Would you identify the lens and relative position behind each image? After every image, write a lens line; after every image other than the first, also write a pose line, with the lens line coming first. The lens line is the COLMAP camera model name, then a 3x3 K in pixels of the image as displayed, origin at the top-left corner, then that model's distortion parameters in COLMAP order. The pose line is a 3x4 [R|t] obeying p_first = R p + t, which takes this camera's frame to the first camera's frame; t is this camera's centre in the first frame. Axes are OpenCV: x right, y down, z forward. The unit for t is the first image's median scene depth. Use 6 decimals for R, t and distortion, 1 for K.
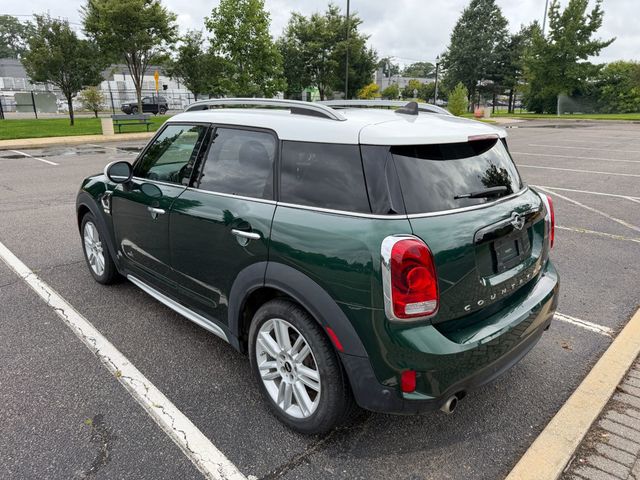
lens RADIAL K [[455.2, 0, 320.0], [0, 455.2, 240.0], [0, 0, 1]] dist [0.002654, -0.003340]
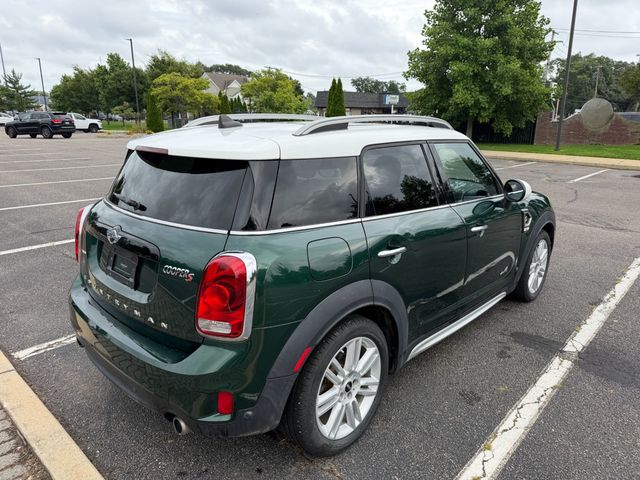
lens RADIAL K [[455.2, 0, 320.0], [0, 455.2, 240.0], [0, 0, 1]] dist [0.002654, -0.003340]
pose [[0.048919, 0.253781, -0.966024, 0.139956], [-0.296717, 0.927211, 0.228559, -0.038511], [0.953712, 0.275454, 0.120660, 0.130340]]
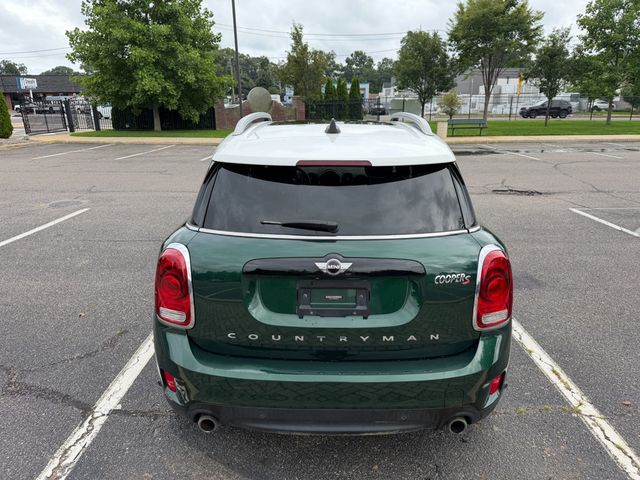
lens RADIAL K [[451.9, 0, 316.5], [0, 451.9, 243.8], [0, 0, 1]] dist [0.035688, -0.066067]
pose [[0.702437, 0.201904, -0.682508, 0.097881], [-0.200149, 0.976260, 0.082810, -0.014452], [0.683025, 0.078434, 0.726171, 0.037950]]
